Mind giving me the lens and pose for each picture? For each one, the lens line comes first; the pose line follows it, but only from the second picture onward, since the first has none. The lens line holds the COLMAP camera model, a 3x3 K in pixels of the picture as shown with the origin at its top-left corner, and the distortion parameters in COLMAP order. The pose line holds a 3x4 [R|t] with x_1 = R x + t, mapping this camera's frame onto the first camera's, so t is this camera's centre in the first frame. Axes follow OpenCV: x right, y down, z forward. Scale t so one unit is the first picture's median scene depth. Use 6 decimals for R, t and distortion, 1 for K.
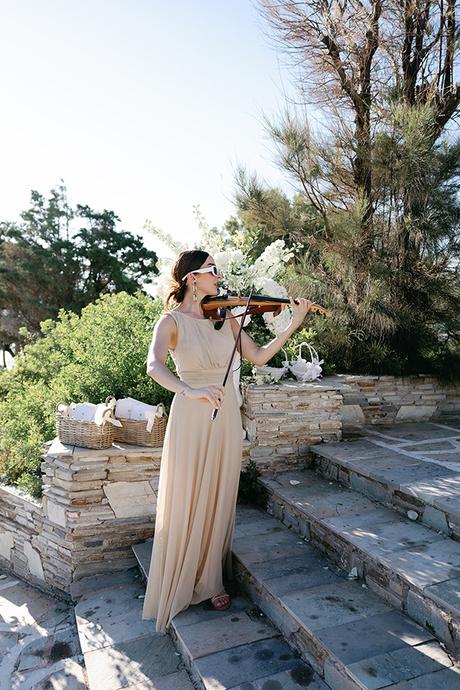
lens RADIAL K [[467.5, 0, 230.0], [0, 467.5, 345.0], [0, 0, 1]] dist [0.001784, 0.001792]
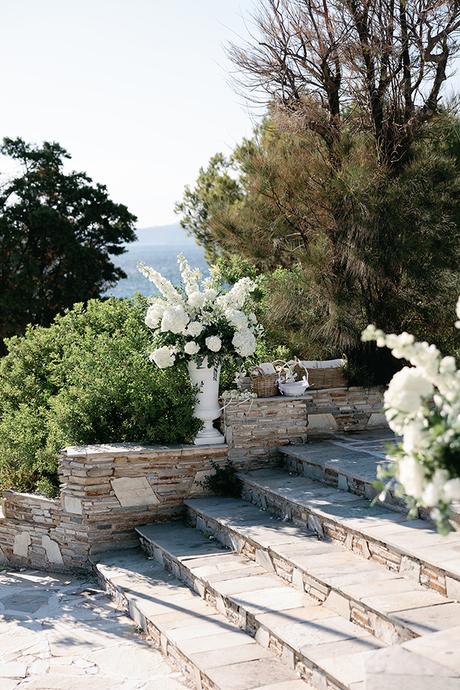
lens RADIAL K [[777.8, 0, 230.0], [0, 777.8, 345.0], [0, 0, 1]] dist [-0.010886, -0.008018]
pose [[0.998968, -0.034960, -0.029006, 0.097650], [0.035029, 0.999385, 0.001867, -0.045619], [0.028923, -0.002881, 0.999578, -0.847622]]
